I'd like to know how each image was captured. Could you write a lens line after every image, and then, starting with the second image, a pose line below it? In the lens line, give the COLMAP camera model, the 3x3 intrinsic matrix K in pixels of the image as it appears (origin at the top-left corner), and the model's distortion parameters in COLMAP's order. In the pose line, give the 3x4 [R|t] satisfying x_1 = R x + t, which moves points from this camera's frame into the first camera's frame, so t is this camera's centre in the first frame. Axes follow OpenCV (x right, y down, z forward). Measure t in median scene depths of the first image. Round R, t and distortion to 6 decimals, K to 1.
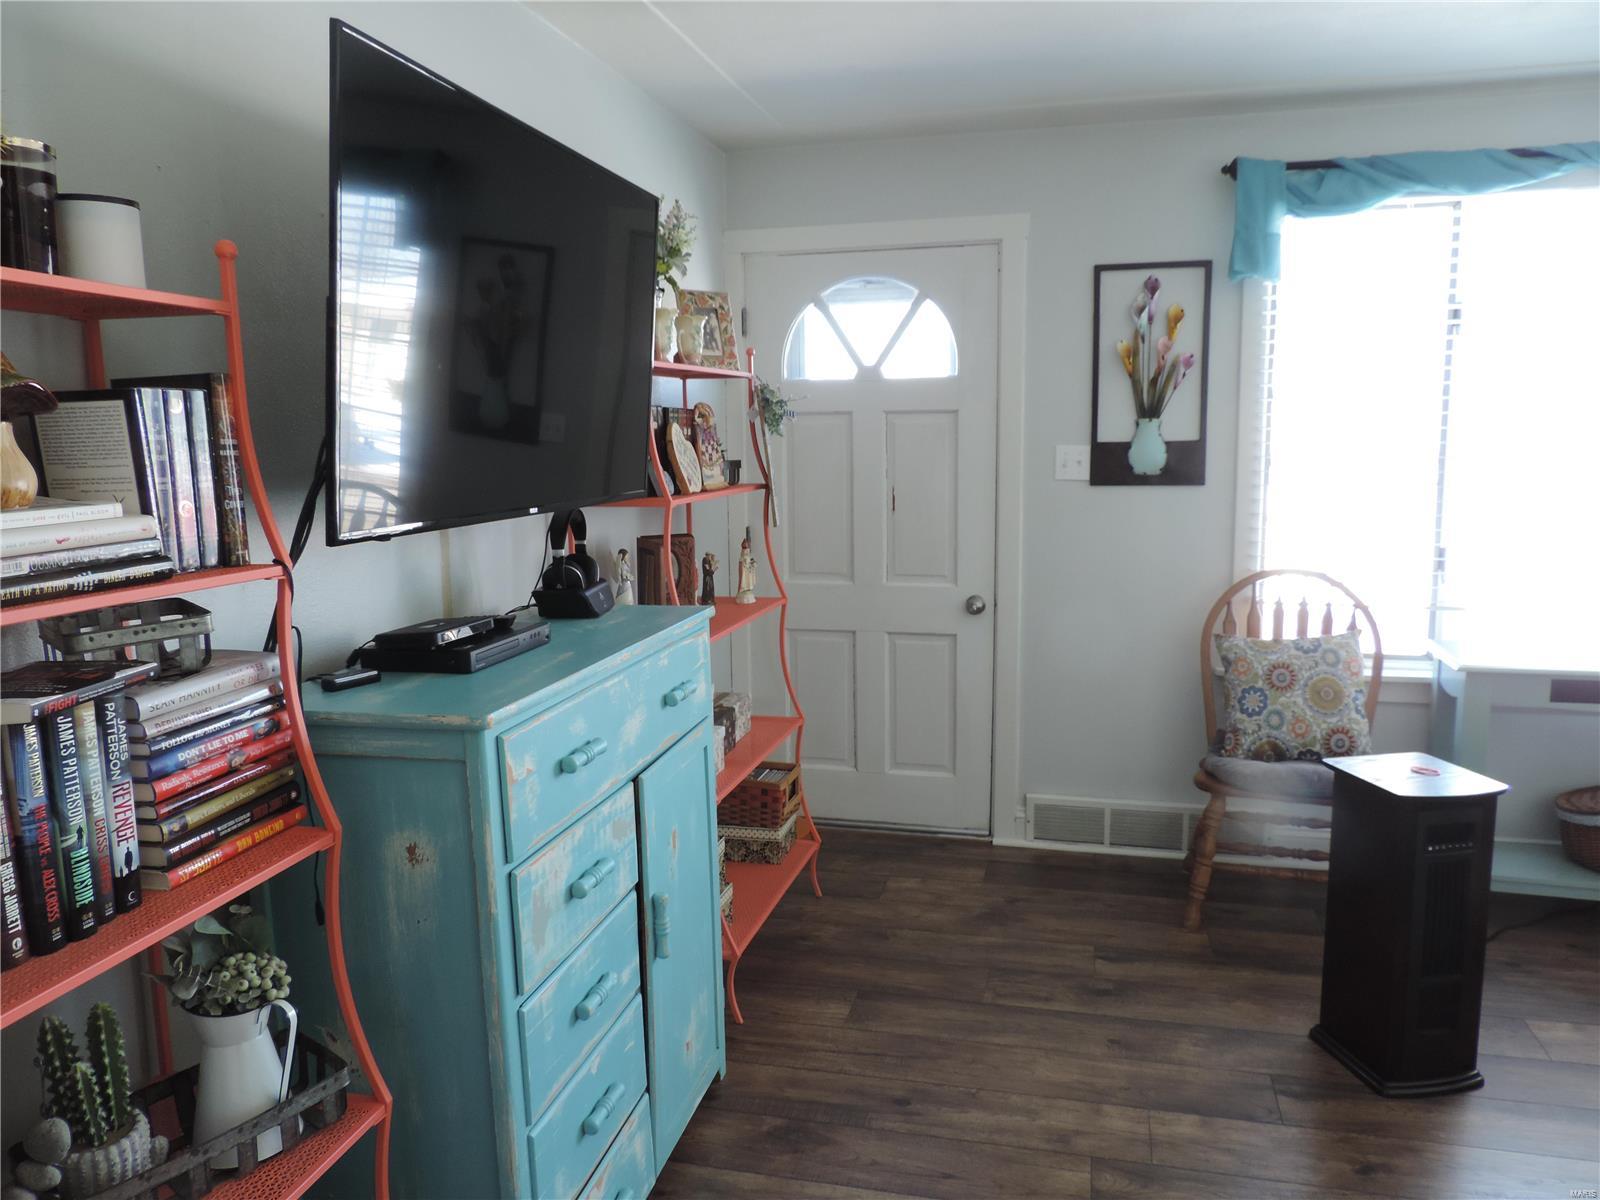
lens RADIAL K [[1134.9, 0, 798.9], [0, 1134.9, 600.5], [0, 0, 1]] dist [-0.020519, 0.001155]
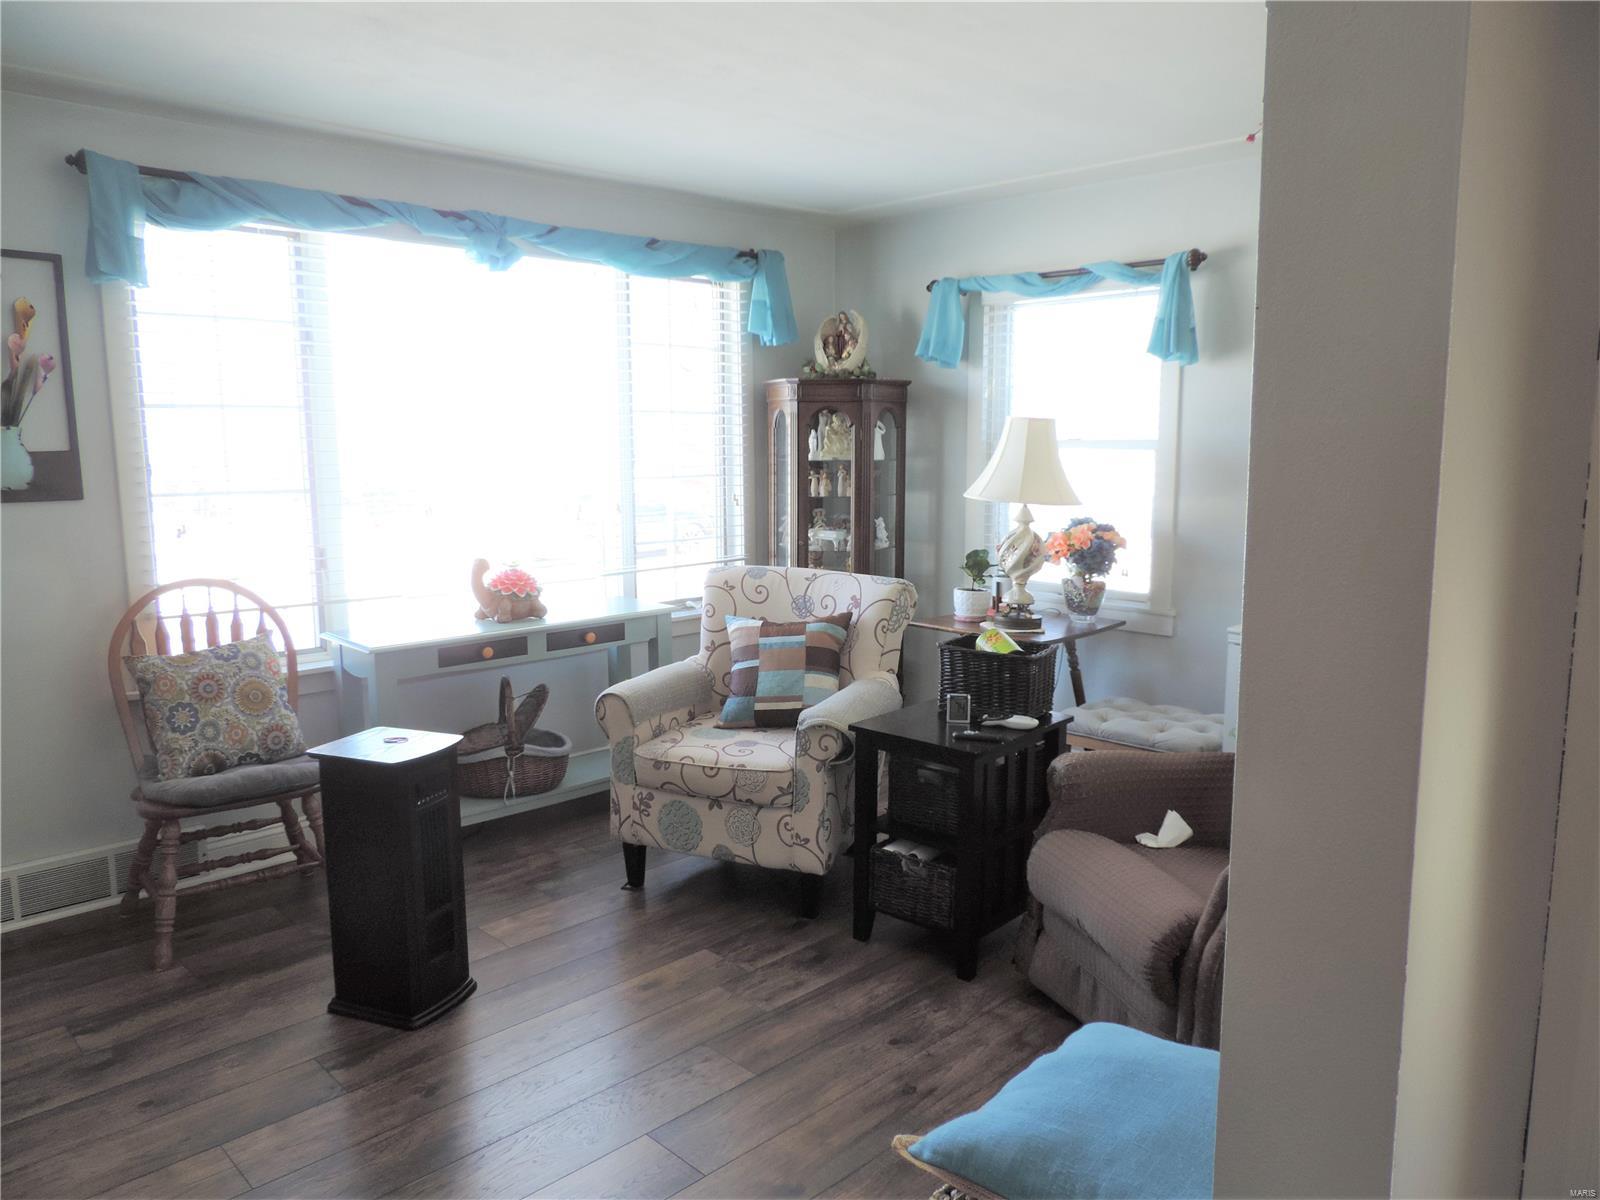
lens RADIAL K [[1134.9, 0, 798.9], [0, 1134.9, 597.5], [0, 0, 1]] dist [-0.020519, 0.001155]
pose [[0.516494, -0.106643, 0.849624, -0.140393], [0.117567, 0.991650, 0.053000, -0.002869], [-0.848181, 0.072513, 0.524719, 0.032795]]
